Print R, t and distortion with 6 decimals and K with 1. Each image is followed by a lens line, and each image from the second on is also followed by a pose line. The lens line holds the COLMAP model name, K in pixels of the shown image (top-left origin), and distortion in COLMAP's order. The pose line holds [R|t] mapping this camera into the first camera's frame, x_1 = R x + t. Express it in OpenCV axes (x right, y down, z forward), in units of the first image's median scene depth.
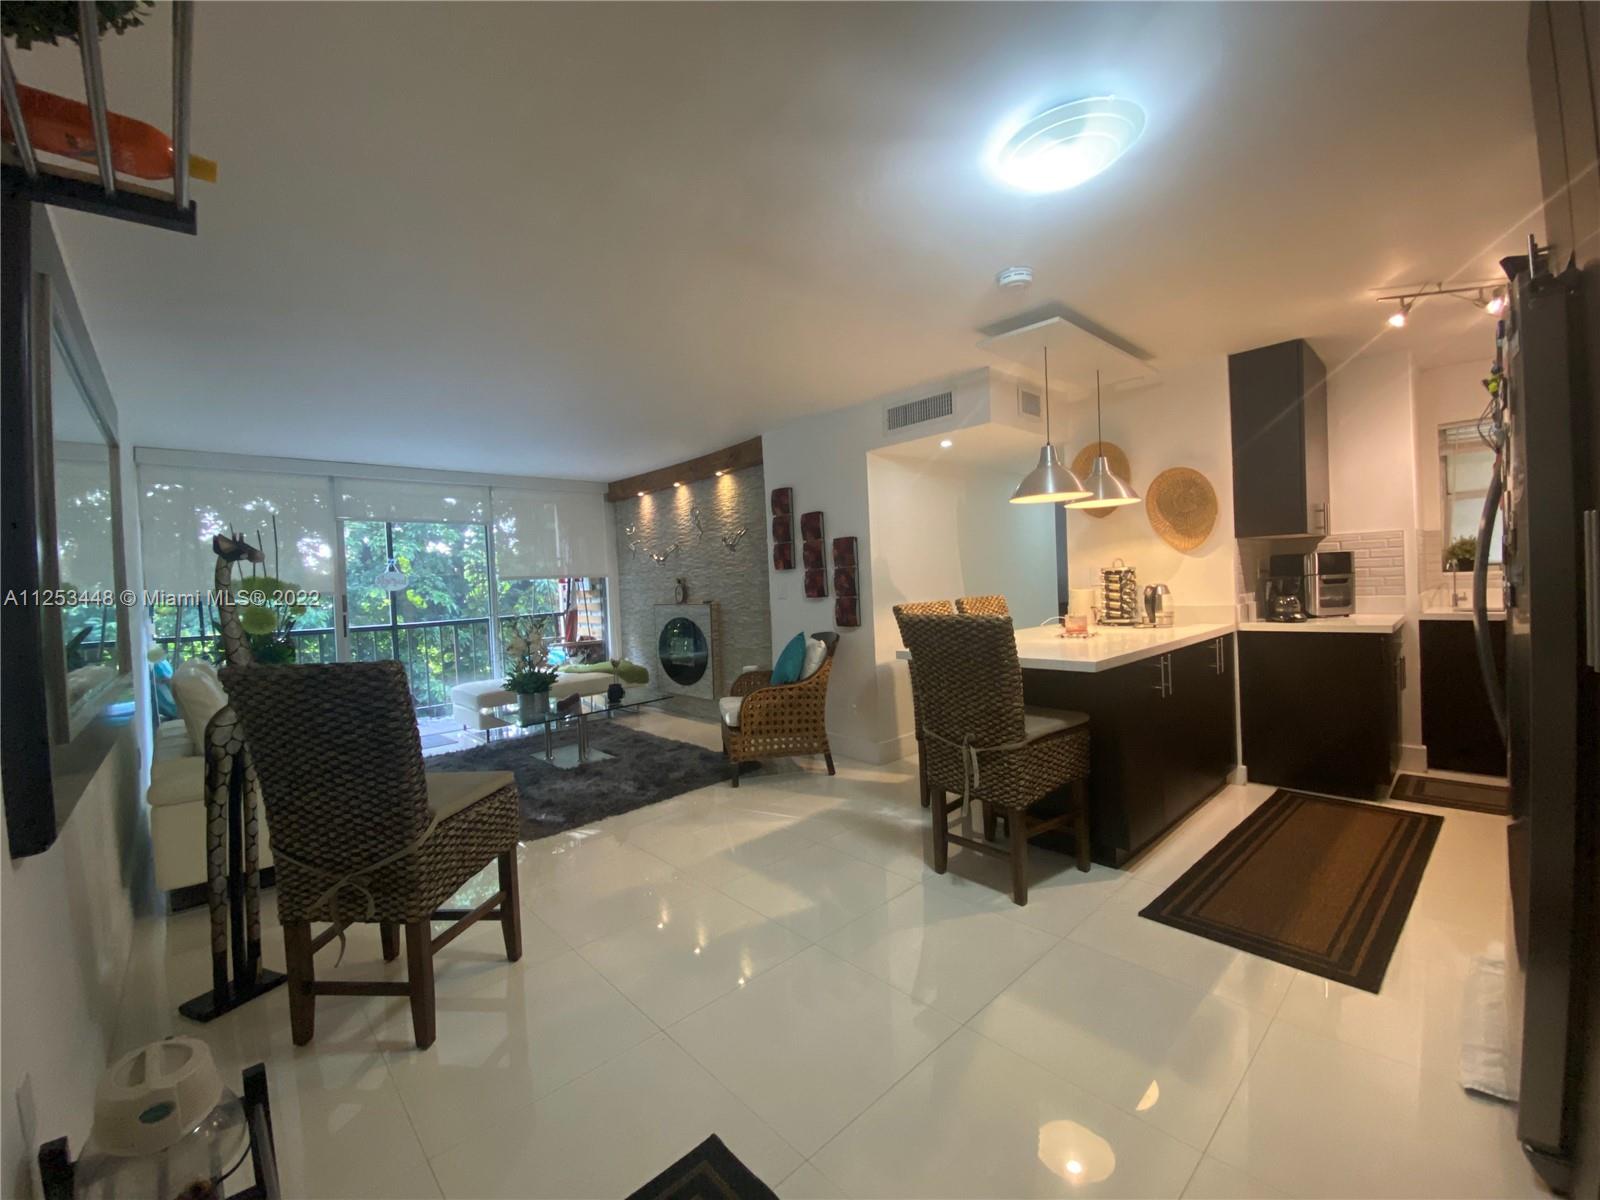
lens RADIAL K [[645.5, 0, 805.4], [0, 645.5, 584.9], [0, 0, 1]] dist [0.019799, -0.016981]
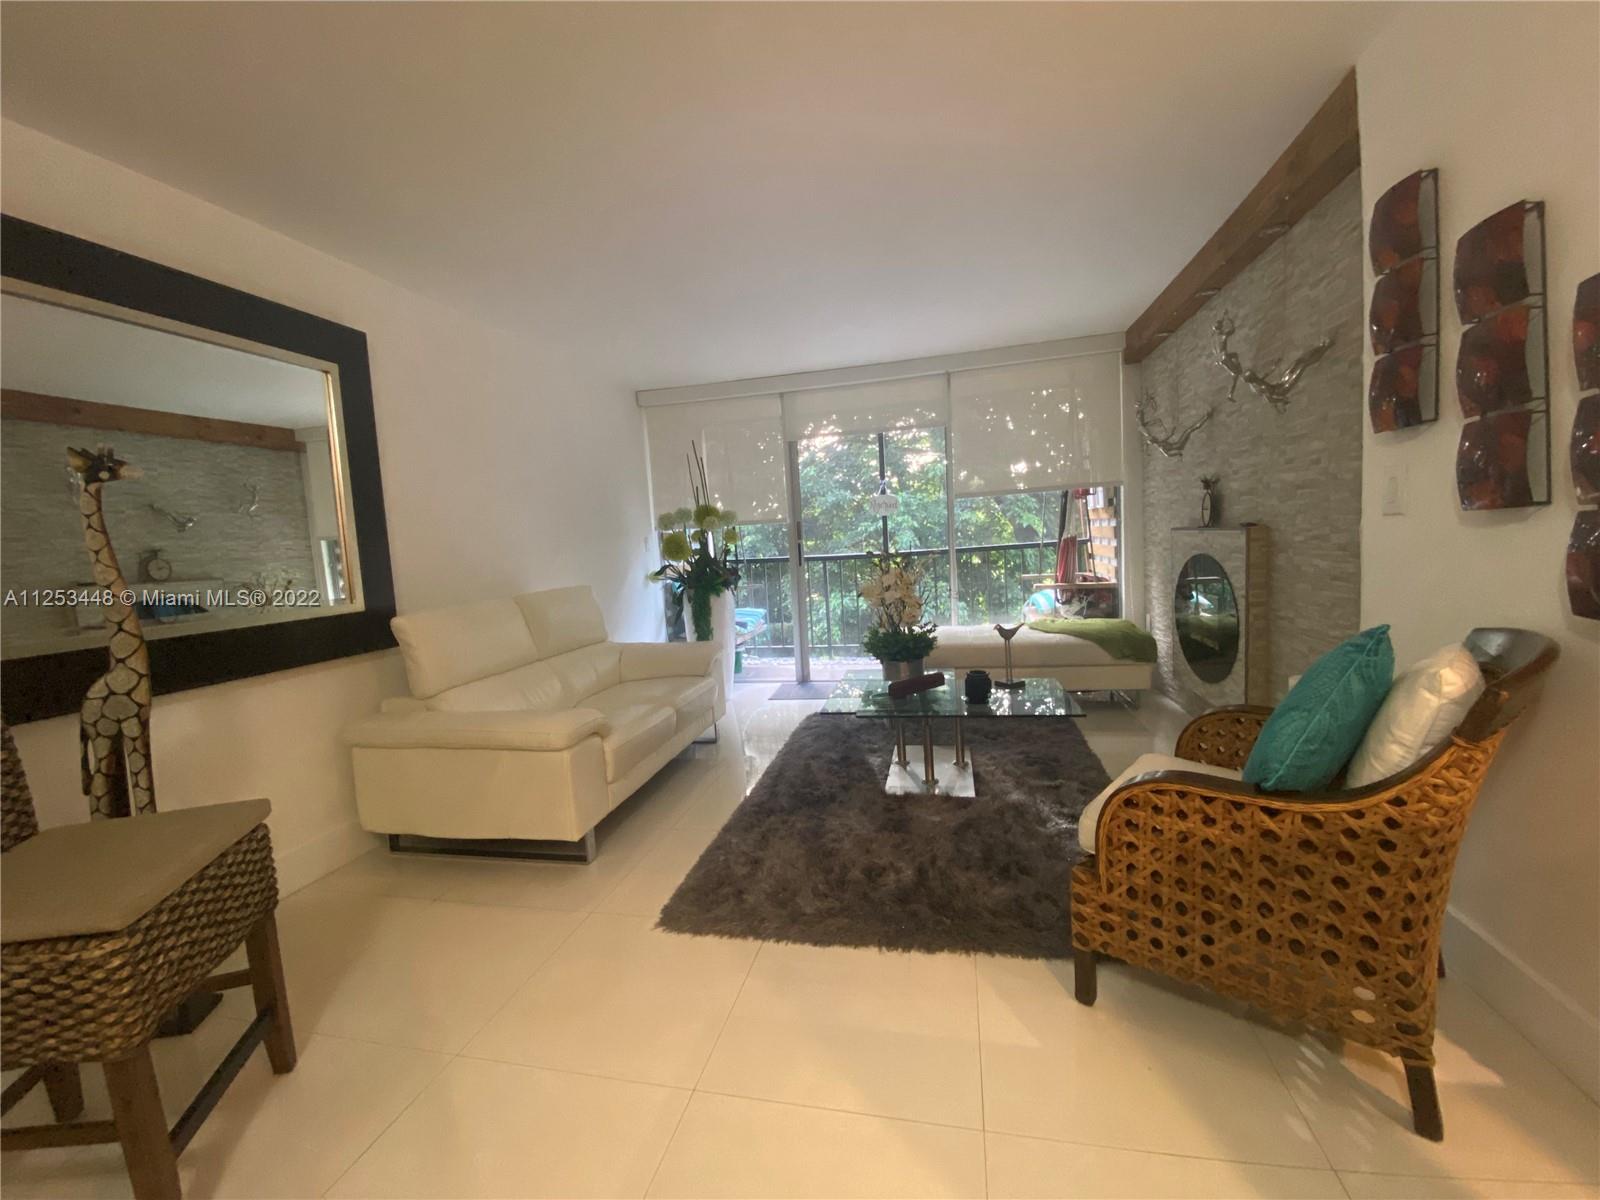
lens RADIAL K [[645.5, 0, 801.8], [0, 645.5, 592.3], [0, 0, 1]] dist [0.019799, -0.016981]
pose [[0.554289, 0.078280, -0.828635, 0.073731], [0.032265, 0.992798, 0.115371, 0.010568], [0.831699, -0.090684, 0.547771, 0.472006]]
